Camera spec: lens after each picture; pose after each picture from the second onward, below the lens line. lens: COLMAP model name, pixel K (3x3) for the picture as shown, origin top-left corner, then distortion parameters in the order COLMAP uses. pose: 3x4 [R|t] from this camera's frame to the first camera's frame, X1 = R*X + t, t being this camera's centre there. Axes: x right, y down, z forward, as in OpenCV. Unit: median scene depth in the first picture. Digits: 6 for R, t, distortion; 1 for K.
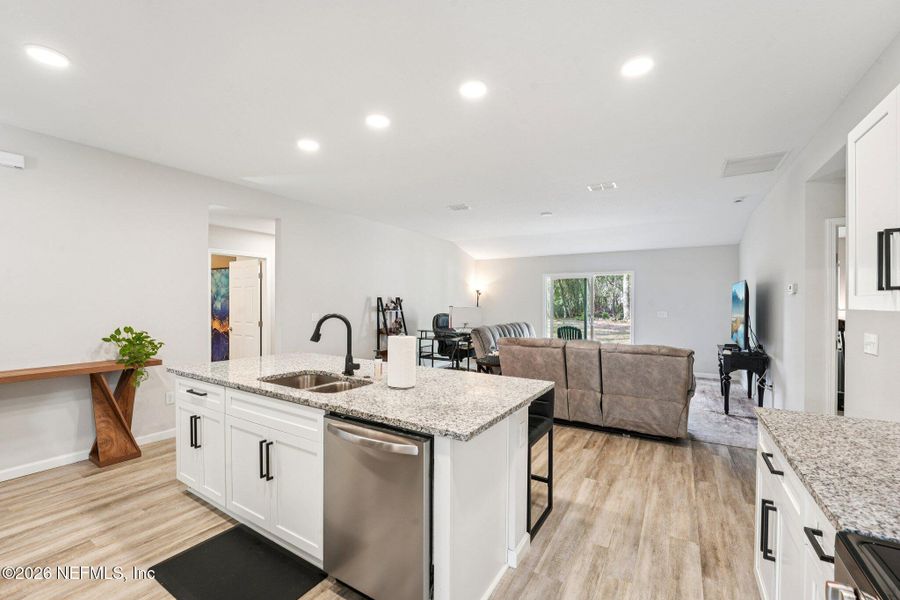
lens RADIAL K [[377.0, 0, 450.4], [0, 377.0, 309.4], [0, 0, 1]] dist [-0.025567, -0.000060]
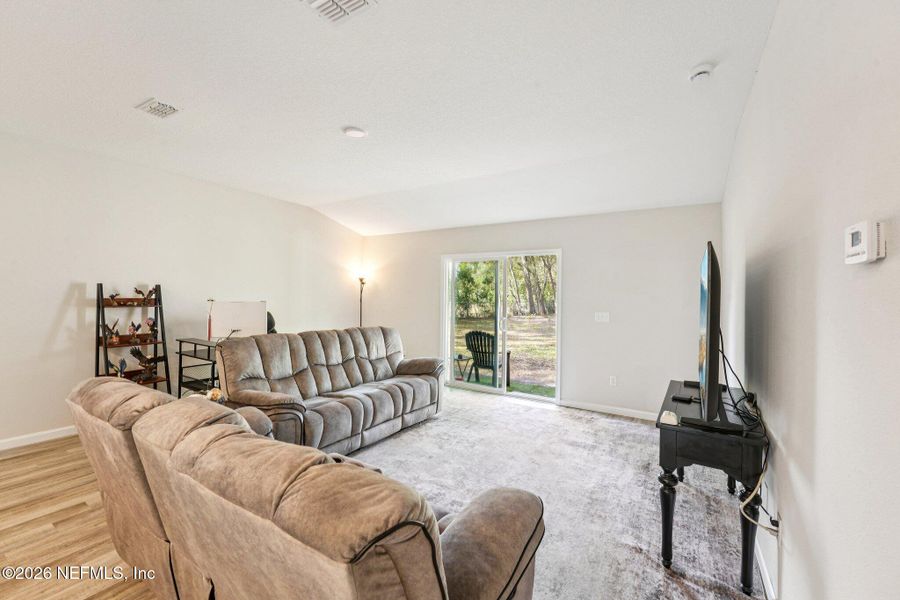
lens RADIAL K [[380.3, 0, 450.0], [0, 380.3, 300.0], [0, 0, 1]] dist [-0.019267, -0.000067]
pose [[0.999912, 0.013165, 0.001447, 0.363649], [-0.013146, 0.999838, -0.012319, -0.005868], [-0.001609, 0.012298, 0.999923, 0.421792]]
